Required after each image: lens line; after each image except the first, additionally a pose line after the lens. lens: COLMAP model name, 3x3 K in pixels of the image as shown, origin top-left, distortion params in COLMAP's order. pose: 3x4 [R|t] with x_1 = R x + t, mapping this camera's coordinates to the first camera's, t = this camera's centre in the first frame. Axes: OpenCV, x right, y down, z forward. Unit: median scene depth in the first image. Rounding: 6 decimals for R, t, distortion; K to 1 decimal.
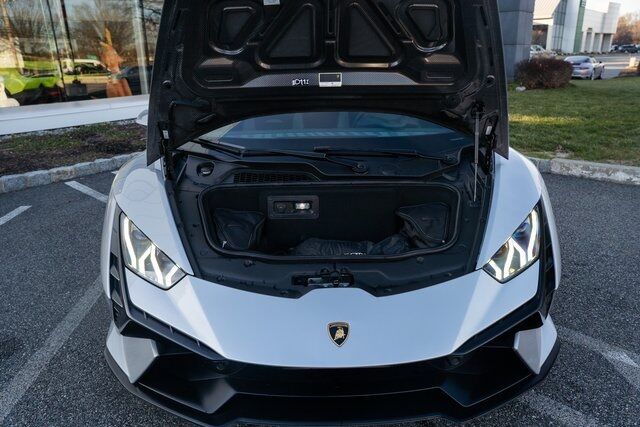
lens RADIAL K [[476.6, 0, 320.0], [0, 476.6, 213.5], [0, 0, 1]] dist [-0.155381, 0.136926]
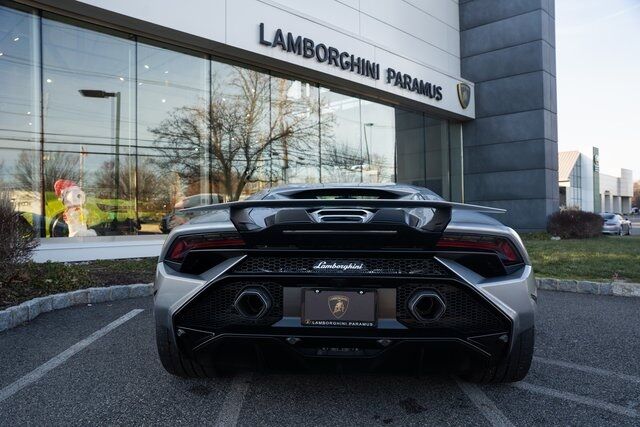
lens RADIAL K [[503.4, 0, 315.3], [0, 503.4, 211.8], [0, 0, 1]] dist [-0.131173, 0.137335]
pose [[0.999374, 0.018649, -0.030079, -0.156329], [-0.027623, 0.942342, -0.333510, 0.120494], [0.022125, 0.334132, 0.942267, -0.149140]]
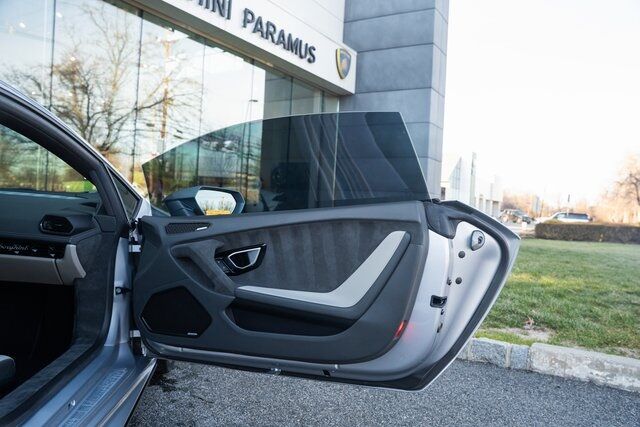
lens RADIAL K [[480.5, 0, 331.4], [0, 480.5, 211.5], [0, 0, 1]] dist [-0.146938, 0.167741]
pose [[0.973970, 0.082941, 0.210959, 0.125397], [-0.012193, 0.948477, -0.316610, -0.083934], [-0.226350, 0.305797, 0.924799, 0.452142]]
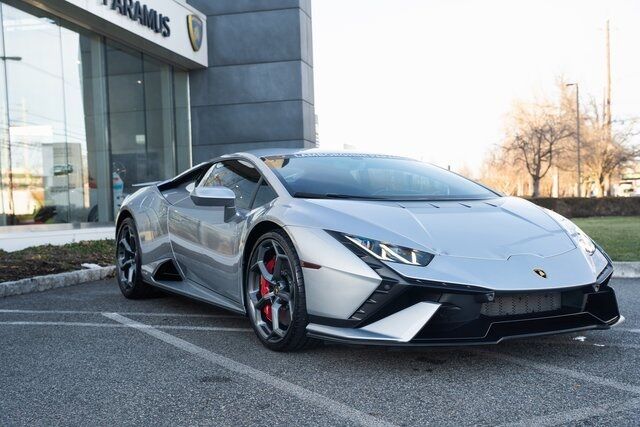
lens RADIAL K [[802.2, 0, 311.0], [0, 802.2, 211.6], [0, 0, 1]] dist [-0.014263, 0.334954]
pose [[0.868863, 0.000947, 0.495053, -0.600465], [0.164947, 0.942304, -0.291299, 0.215207], [-0.466766, 0.334757, 0.818577, -0.292792]]
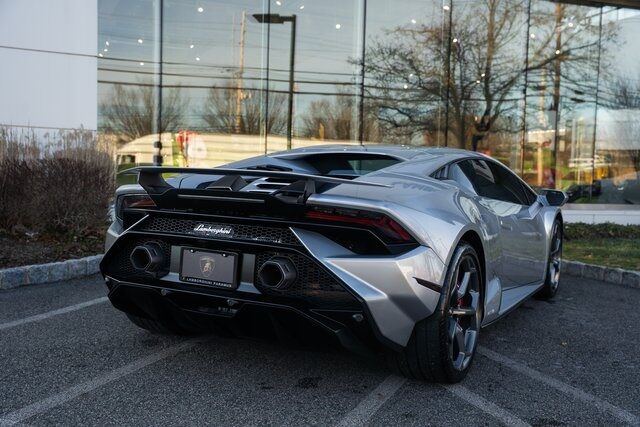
lens RADIAL K [[718.6, 0, 320.0], [0, 718.6, 213.5], [0, 0, 1]] dist [0.124730, -0.502261]
pose [[0.899078, 0.082213, -0.429999, 0.238015], [-0.197997, 0.952375, -0.231901, 0.141267], [0.390455, 0.293636, 0.872538, -0.278174]]
